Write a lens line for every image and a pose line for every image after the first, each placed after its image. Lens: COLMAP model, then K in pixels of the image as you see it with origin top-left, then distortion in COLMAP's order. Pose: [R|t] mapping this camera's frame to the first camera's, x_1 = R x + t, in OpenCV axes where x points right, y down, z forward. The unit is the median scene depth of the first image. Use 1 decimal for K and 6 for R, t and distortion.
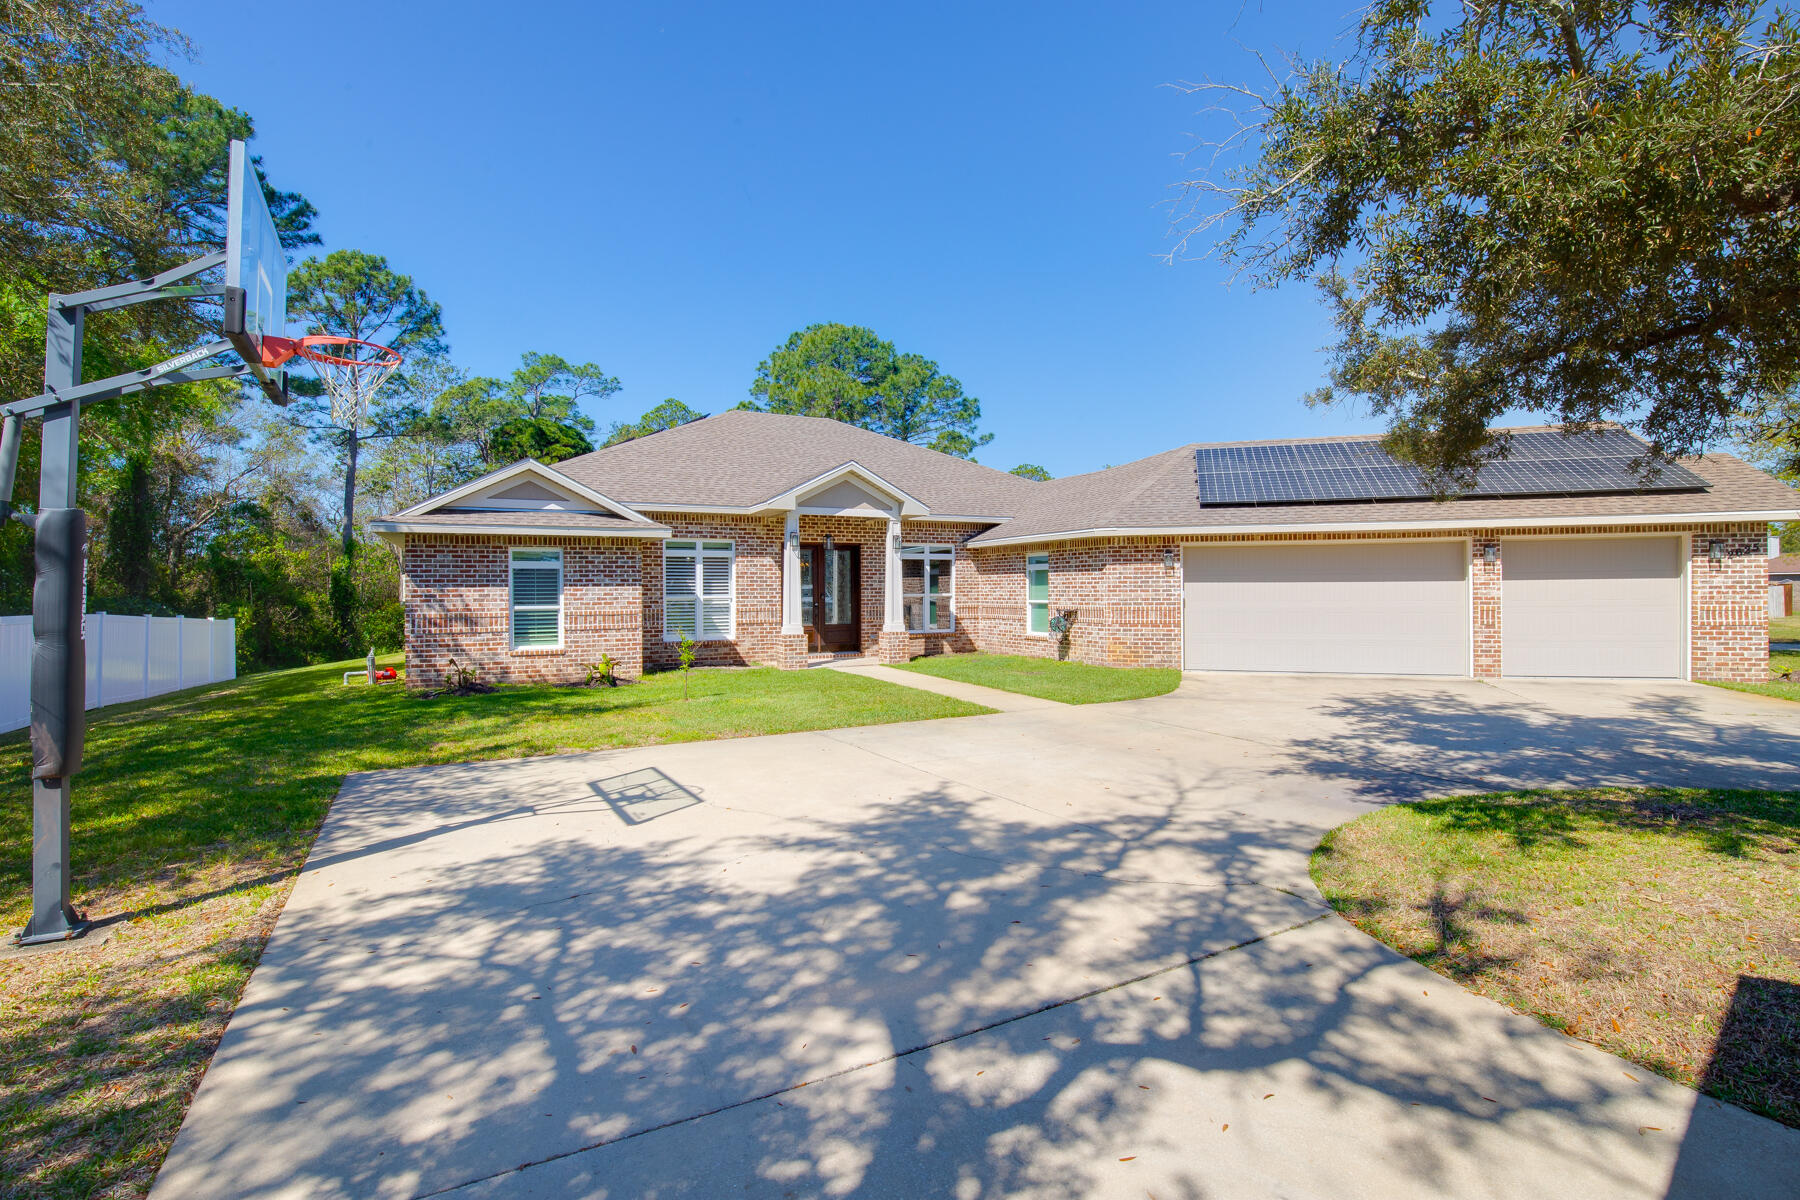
lens RADIAL K [[822.9, 0, 893.0], [0, 822.9, 593.8], [0, 0, 1]] dist [-0.040940, 0.011047]
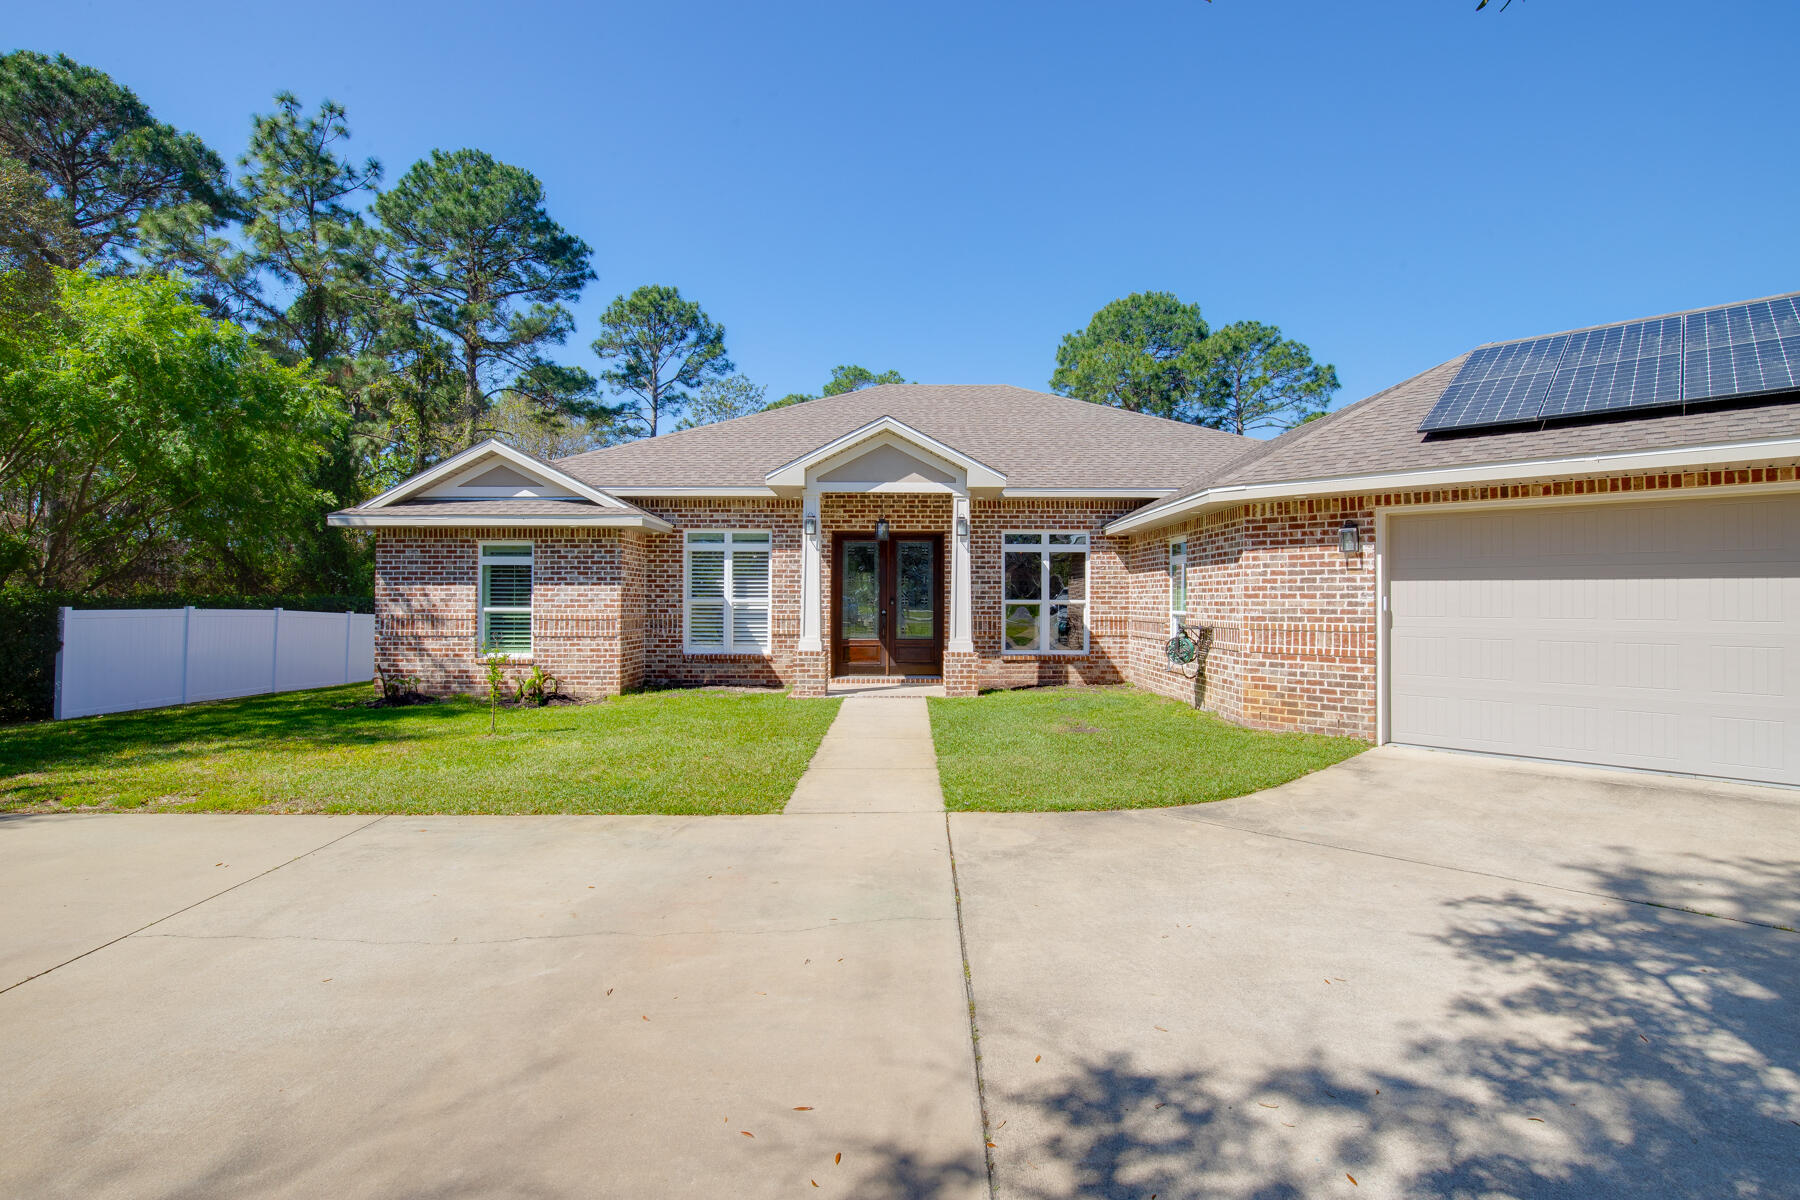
lens RADIAL K [[822.9, 0, 893.0], [0, 822.9, 593.8], [0, 0, 1]] dist [-0.040940, 0.011047]
pose [[0.896046, 0.006166, -0.443918, 0.291348], [-0.011139, 0.999901, -0.008595, 0.002730], [0.443821, 0.012646, 0.896026, 0.362932]]
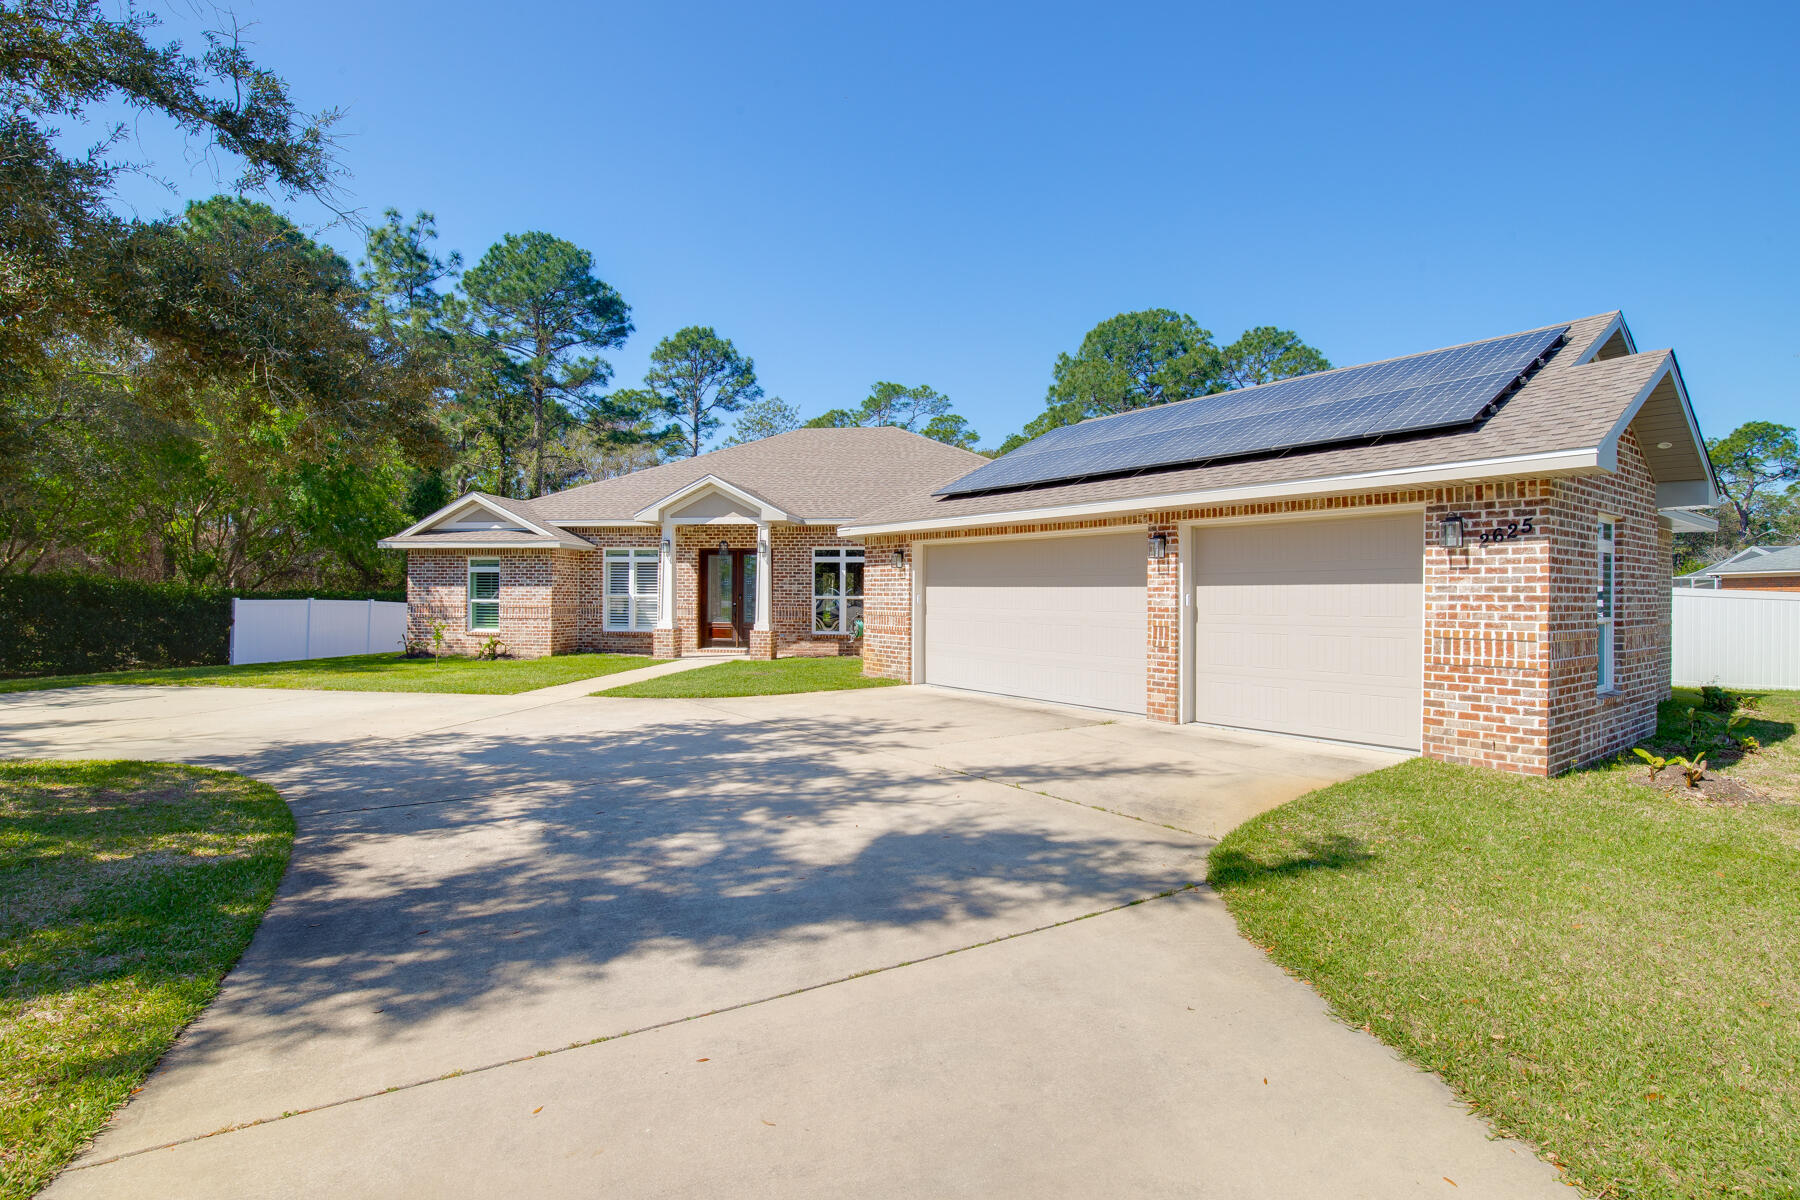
lens RADIAL K [[822.9, 0, 893.0], [0, 822.9, 593.8], [0, 0, 1]] dist [-0.040940, 0.011047]
pose [[0.827316, 0.011912, -0.561610, 0.808299], [-0.014389, 0.999896, 0.000011, -0.004313], [0.561552, 0.008072, 0.827402, 0.232322]]
